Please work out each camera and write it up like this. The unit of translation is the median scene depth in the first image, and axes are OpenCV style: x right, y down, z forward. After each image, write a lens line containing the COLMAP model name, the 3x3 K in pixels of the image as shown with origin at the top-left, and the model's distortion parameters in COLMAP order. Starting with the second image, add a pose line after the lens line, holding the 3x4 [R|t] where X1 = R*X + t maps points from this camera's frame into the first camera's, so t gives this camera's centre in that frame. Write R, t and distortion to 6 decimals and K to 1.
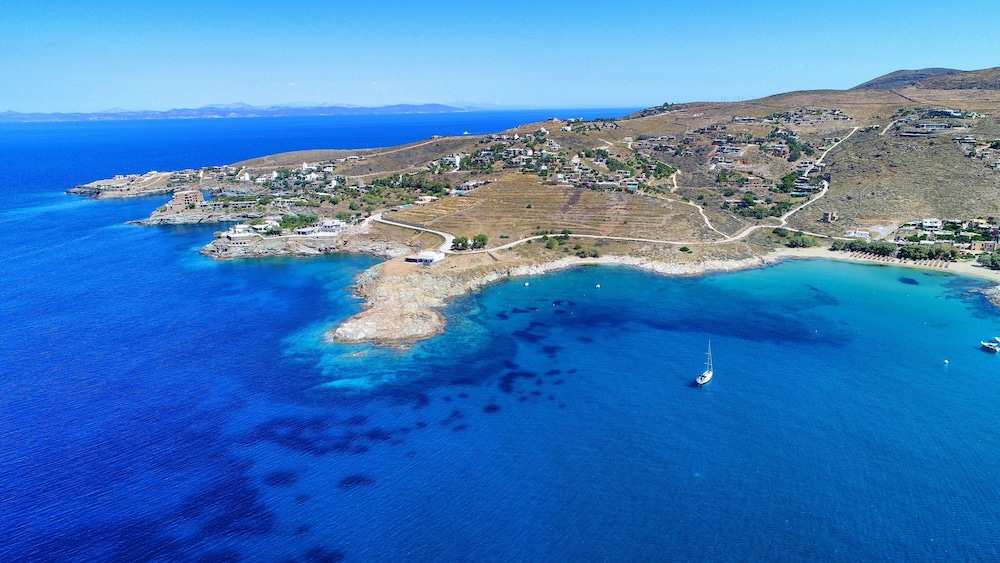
lens RADIAL K [[676.4, 0, 500.0], [0, 676.4, 281.5], [0, 0, 1]] dist [0.006041, 0.001454]
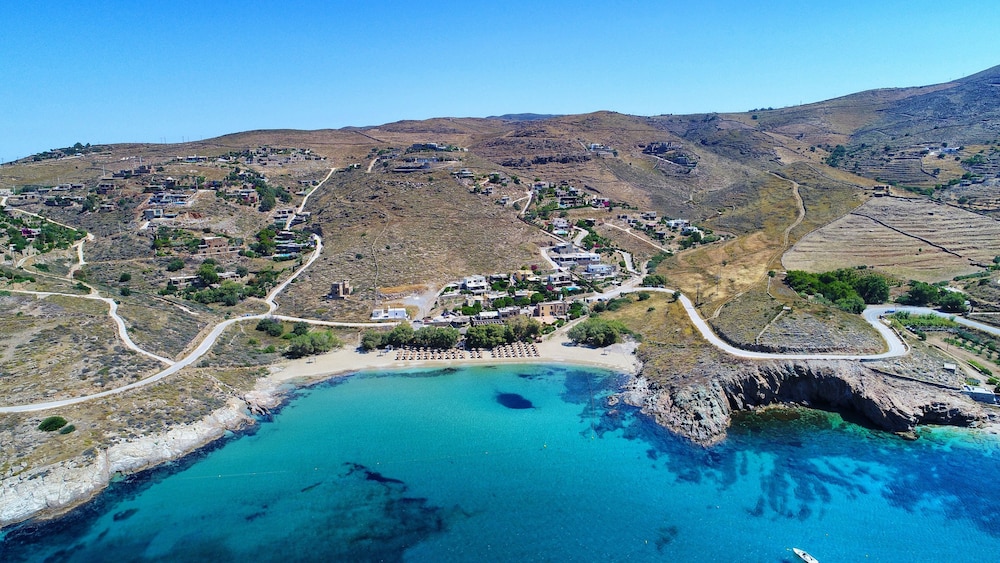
lens RADIAL K [[676.4, 0, 500.0], [0, 676.4, 281.5], [0, 0, 1]] dist [0.006041, 0.001454]
pose [[0.736723, -0.117598, 0.665891, 0.167506], [0.174252, 0.984519, -0.018919, -0.061747], [-0.653357, 0.129971, 0.745809, 0.409482]]
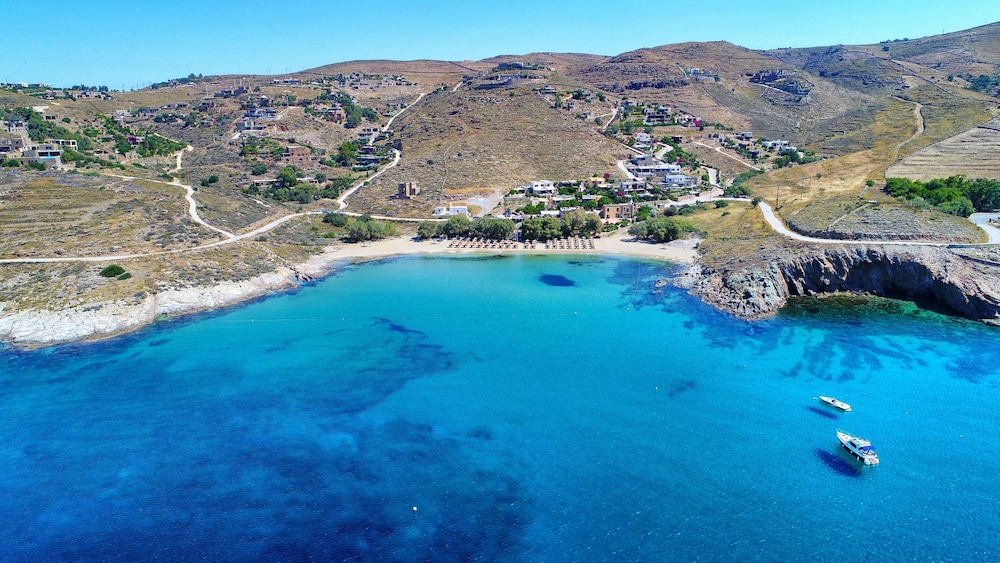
lens RADIAL K [[676.4, 0, 500.0], [0, 676.4, 281.5], [0, 0, 1]] dist [0.006041, 0.001454]
pose [[0.832039, -0.133764, 0.538348, 0.195747], [0.141842, 0.989531, 0.026646, -0.014147], [-0.536276, 0.054190, 0.842301, 0.403464]]
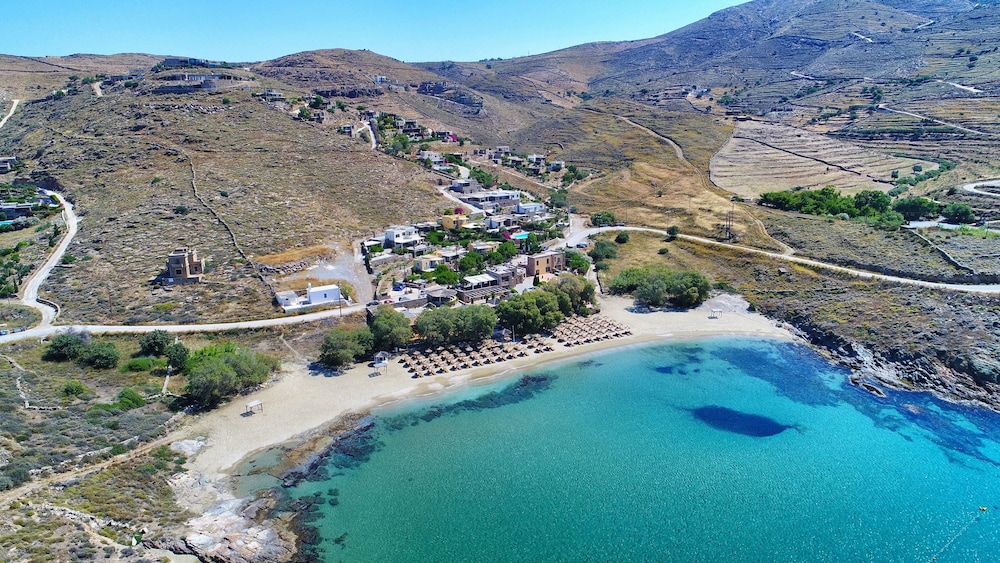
lens RADIAL K [[676.4, 0, 500.0], [0, 676.4, 281.5], [0, 0, 1]] dist [0.006041, 0.001454]
pose [[0.372143, -0.212444, 0.903536, 0.214771], [0.245880, 0.961240, 0.124740, -0.086742], [-0.895015, 0.175740, 0.409955, 0.675206]]
